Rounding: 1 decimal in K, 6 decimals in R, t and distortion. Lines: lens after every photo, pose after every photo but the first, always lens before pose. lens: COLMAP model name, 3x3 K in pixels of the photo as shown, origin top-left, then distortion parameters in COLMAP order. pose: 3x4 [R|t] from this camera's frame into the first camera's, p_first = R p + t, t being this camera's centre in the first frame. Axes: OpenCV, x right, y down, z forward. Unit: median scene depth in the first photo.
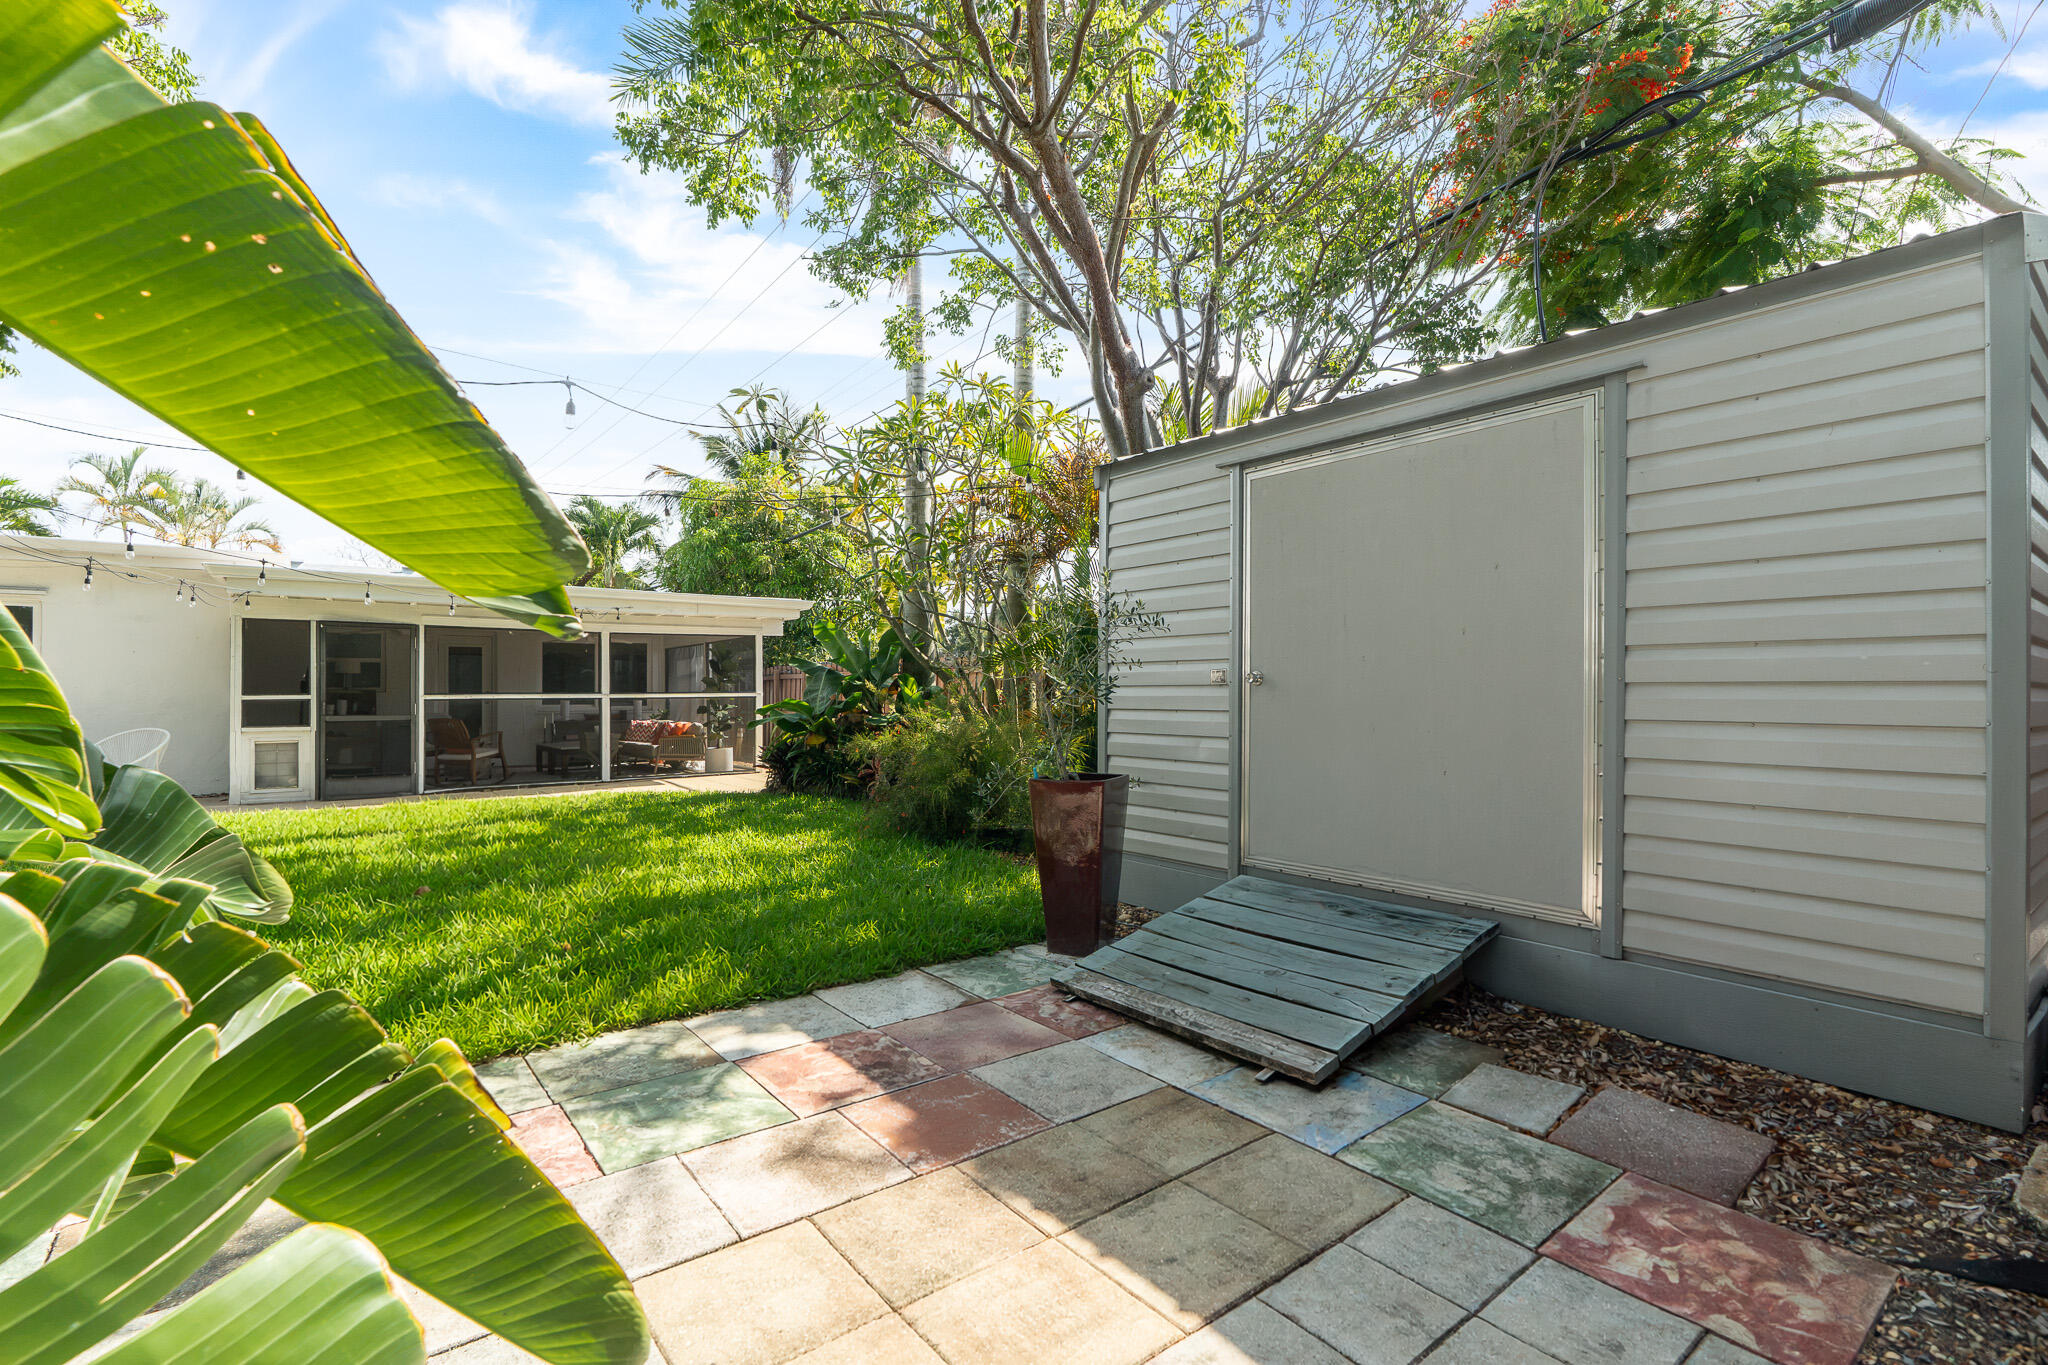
lens RADIAL K [[928.9, 0, 1008.6], [0, 928.9, 690.1], [0, 0, 1]] dist [-0.004842, 0.000333]
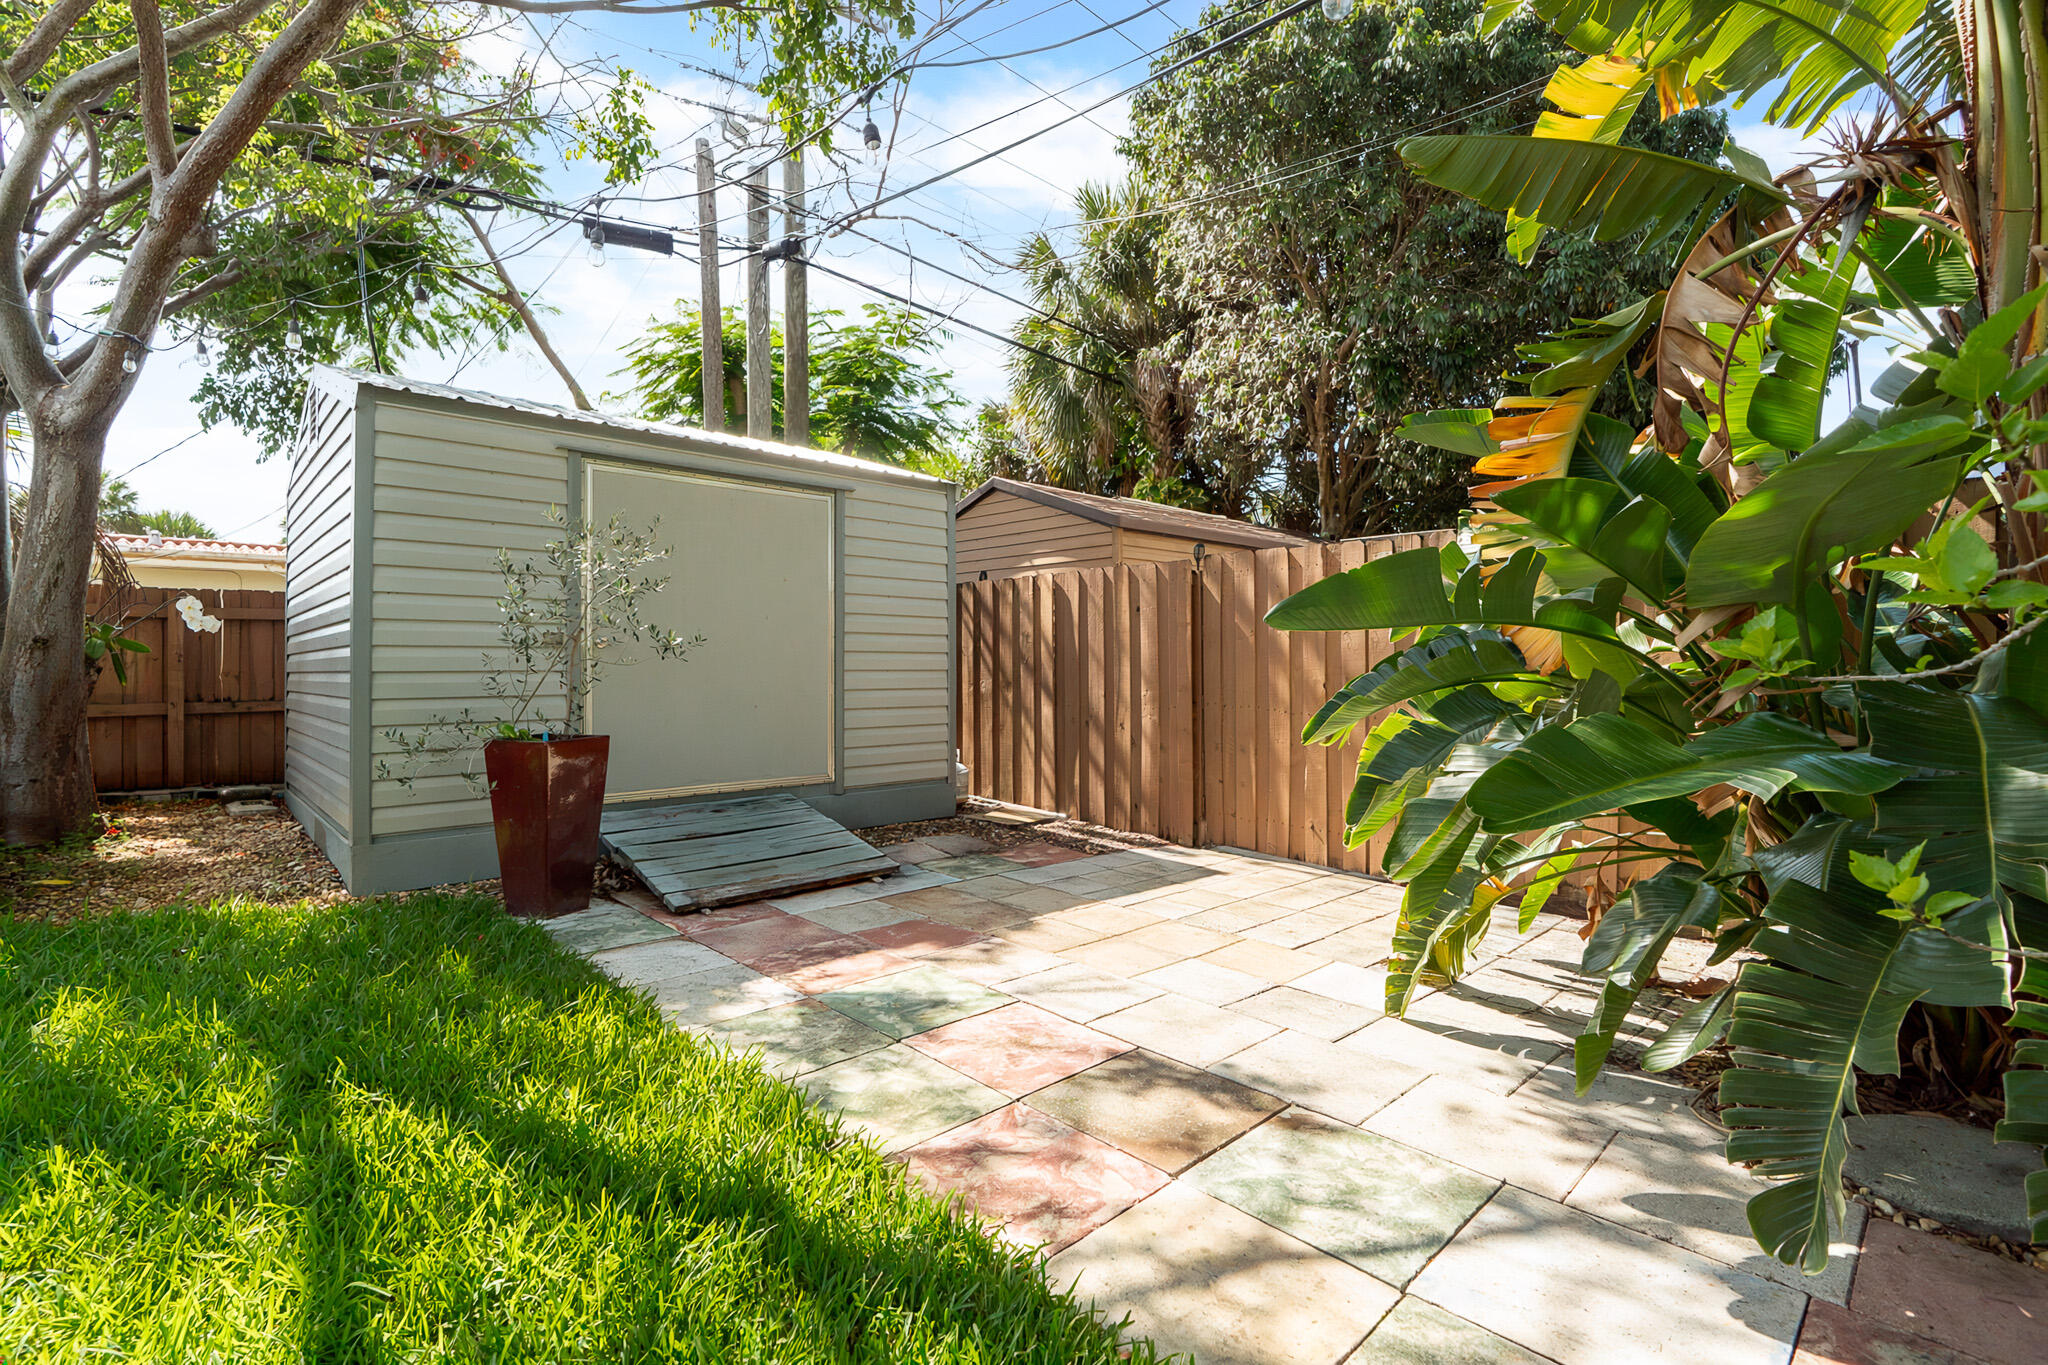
lens RADIAL K [[928.9, 0, 1008.7], [0, 928.9, 666.9], [0, 0, 1]] dist [-0.004842, 0.000333]
pose [[-0.088862, -0.006801, 0.996021, -1.297946], [0.002008, 0.999973, 0.007007, 0.015897], [-0.996042, 0.002622, -0.088846, 0.822843]]
